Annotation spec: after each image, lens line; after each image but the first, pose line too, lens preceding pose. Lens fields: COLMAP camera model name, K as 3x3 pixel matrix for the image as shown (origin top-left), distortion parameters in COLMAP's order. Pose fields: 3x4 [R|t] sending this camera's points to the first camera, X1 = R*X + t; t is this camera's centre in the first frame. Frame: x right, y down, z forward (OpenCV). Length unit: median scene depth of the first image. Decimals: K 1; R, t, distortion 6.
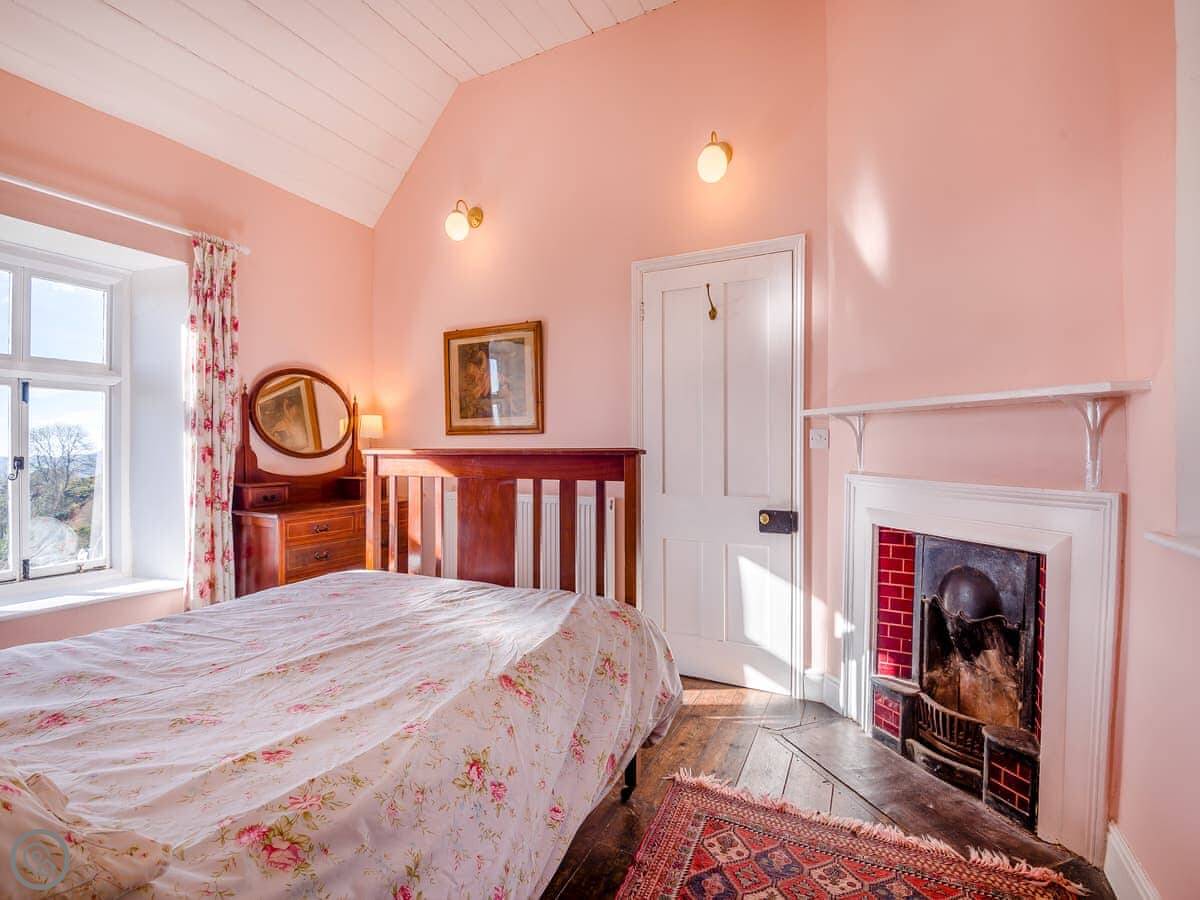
lens RADIAL K [[542.7, 0, 600.0], [0, 542.7, 450.0], [0, 0, 1]] dist [-0.005148, -0.020016]
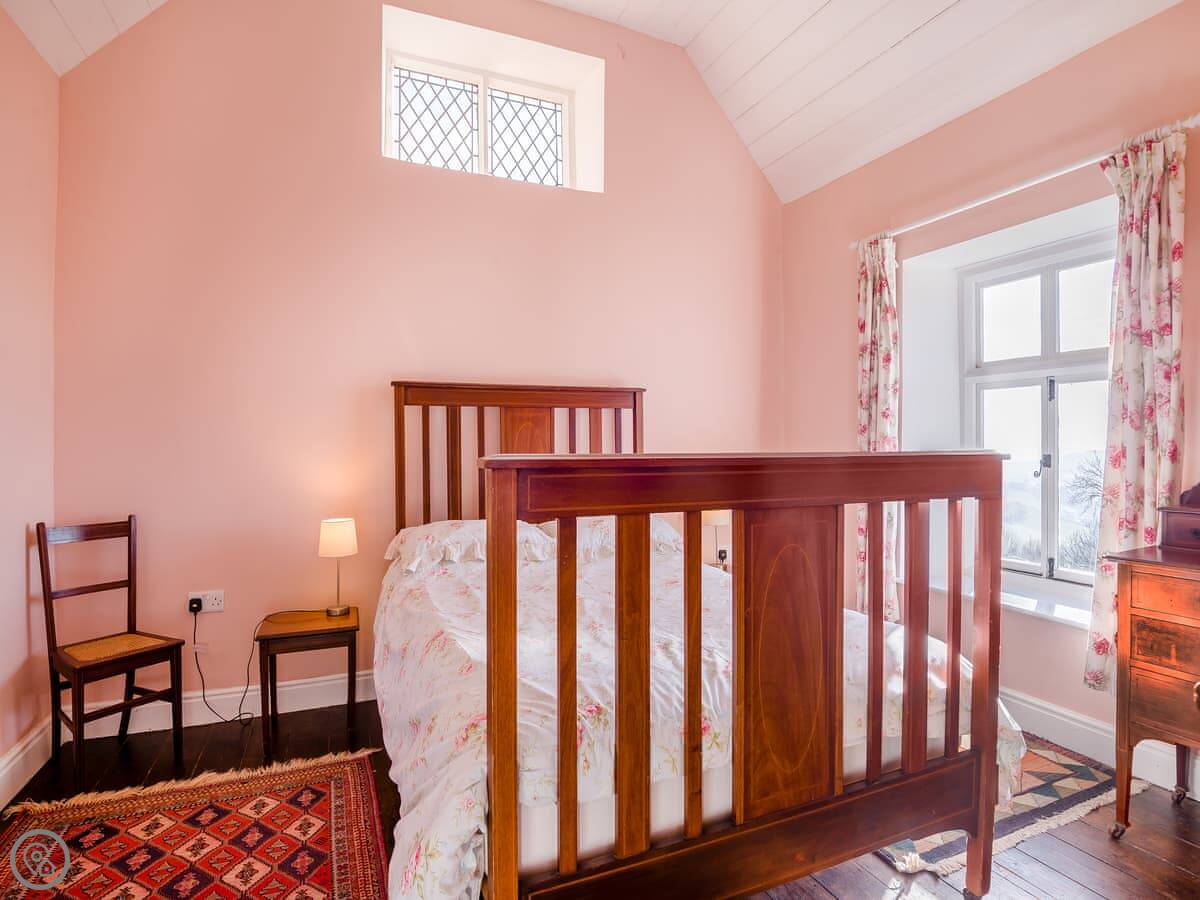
lens RADIAL K [[608.6, 0, 593.5], [0, 608.6, 450.3], [0, 0, 1]] dist [0.003727, -0.023960]
pose [[-0.654723, 0.008599, -0.755820, 0.380038], [0.000041, 0.999936, 0.011341, -0.009464], [0.755869, 0.007394, -0.654681, 1.199817]]
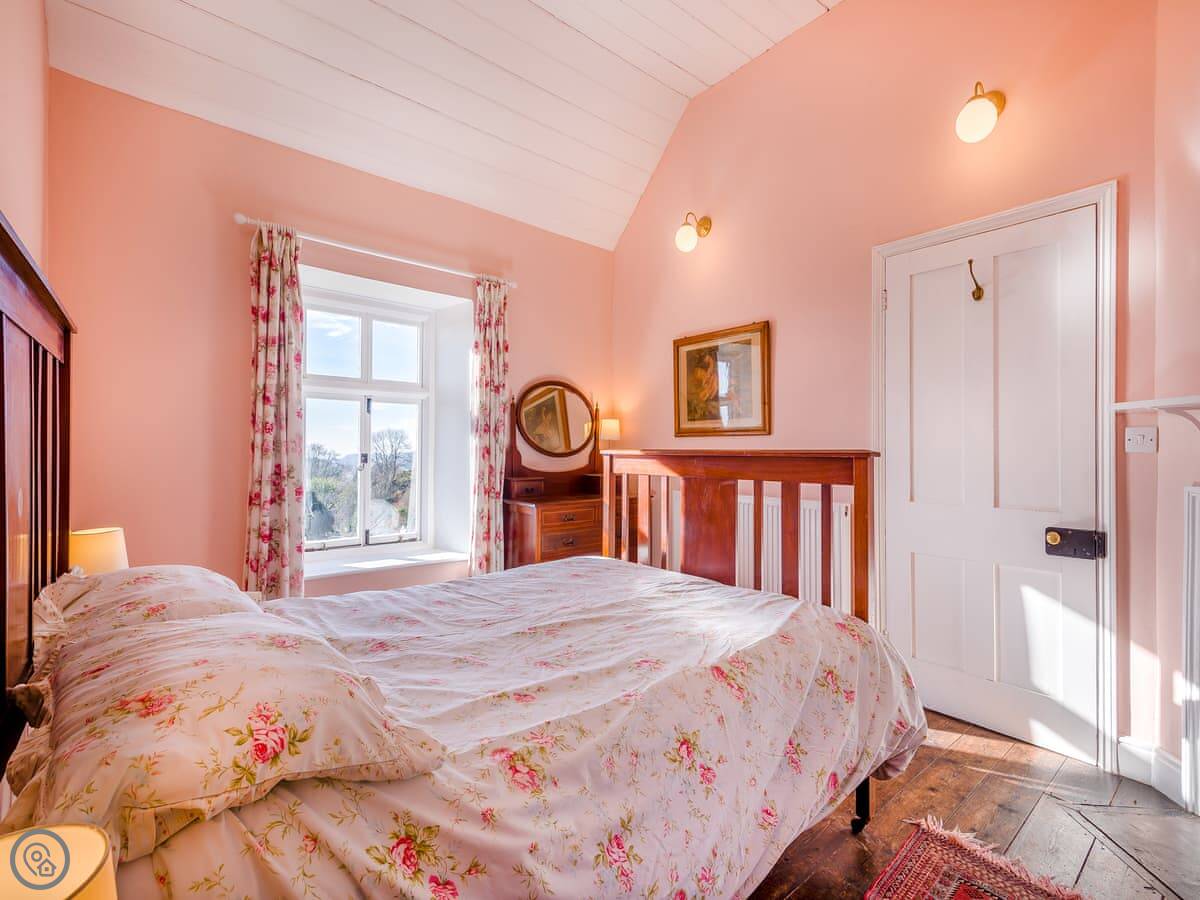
lens RADIAL K [[539.1, 0, 601.7], [0, 539.1, 445.7], [0, 0, 1]] dist [0.002682, -0.007819]
pose [[0.911523, 0.003027, -0.411238, 0.027635], [-0.007499, 0.999929, -0.009262, 0.000675], [0.411181, 0.011526, 0.911481, -0.025986]]
